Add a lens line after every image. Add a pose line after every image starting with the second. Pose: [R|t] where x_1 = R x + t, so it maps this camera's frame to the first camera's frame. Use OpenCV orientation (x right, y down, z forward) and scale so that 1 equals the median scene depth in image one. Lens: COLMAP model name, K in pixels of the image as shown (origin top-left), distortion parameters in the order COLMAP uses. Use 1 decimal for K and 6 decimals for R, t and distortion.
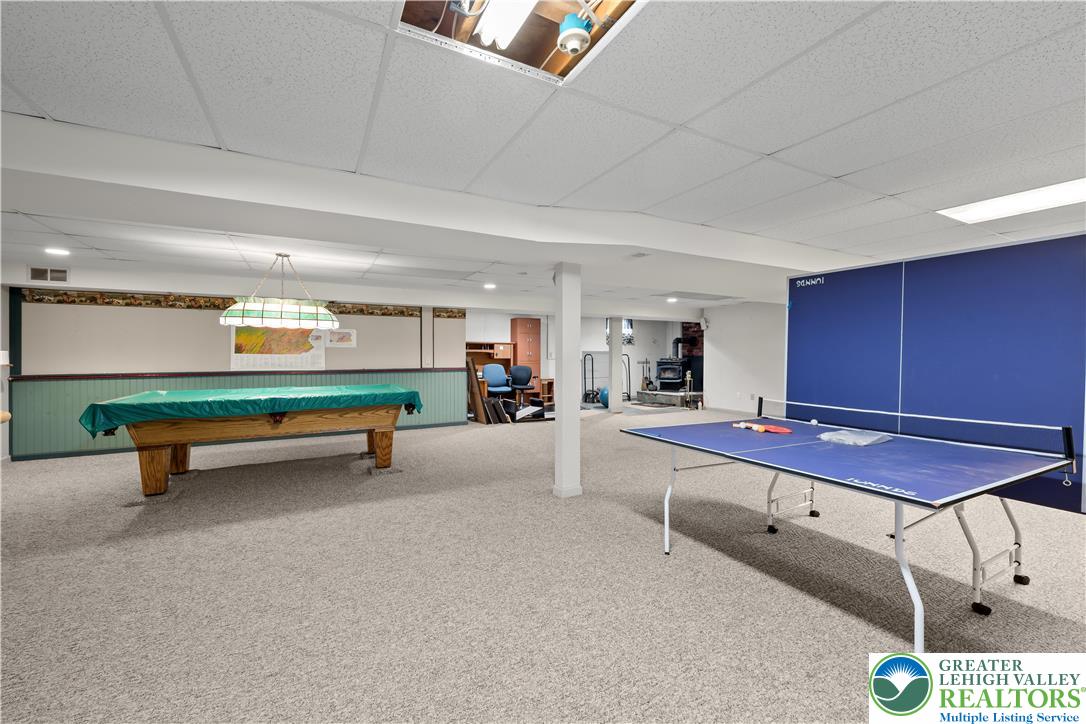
lens RADIAL K [[437.1, 0, 543.3], [0, 437.1, 355.9], [0, 0, 1]] dist [0.008742, -0.000172]
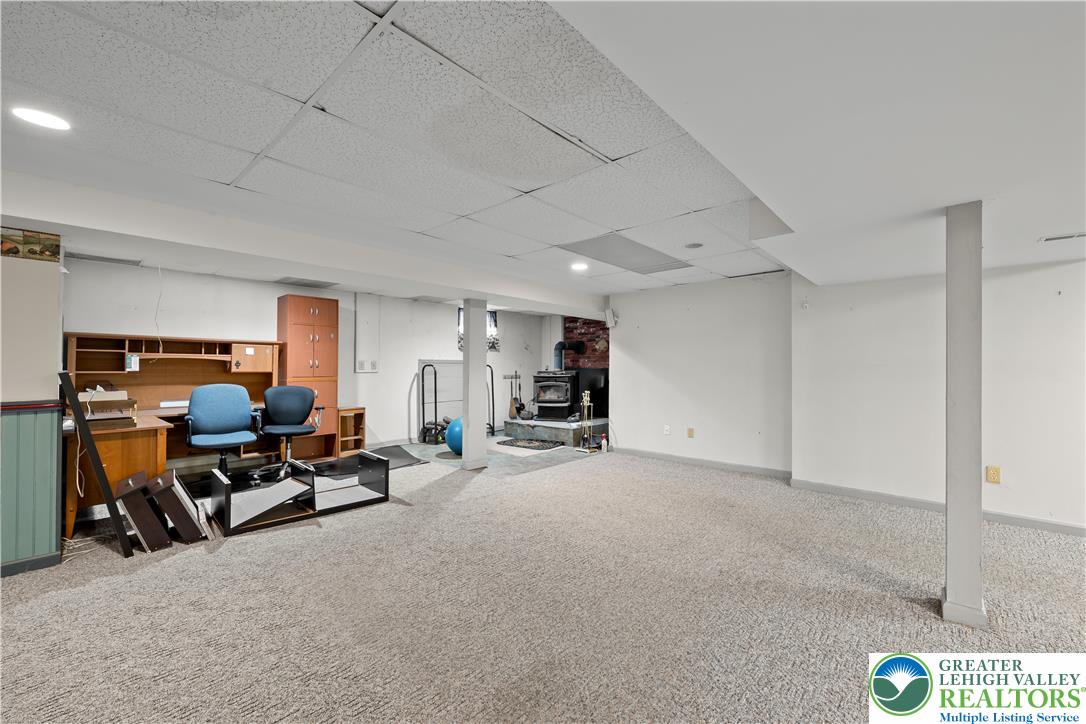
lens RADIAL K [[437.1, 0, 546.7], [0, 437.1, 360.1], [0, 0, 1]] dist [0.008742, -0.000172]
pose [[0.939787, 0.008351, 0.341659, 0.049340], [-0.002727, 0.999853, -0.016938, -0.000383], [-0.341751, 0.014986, 0.939671, 0.370189]]
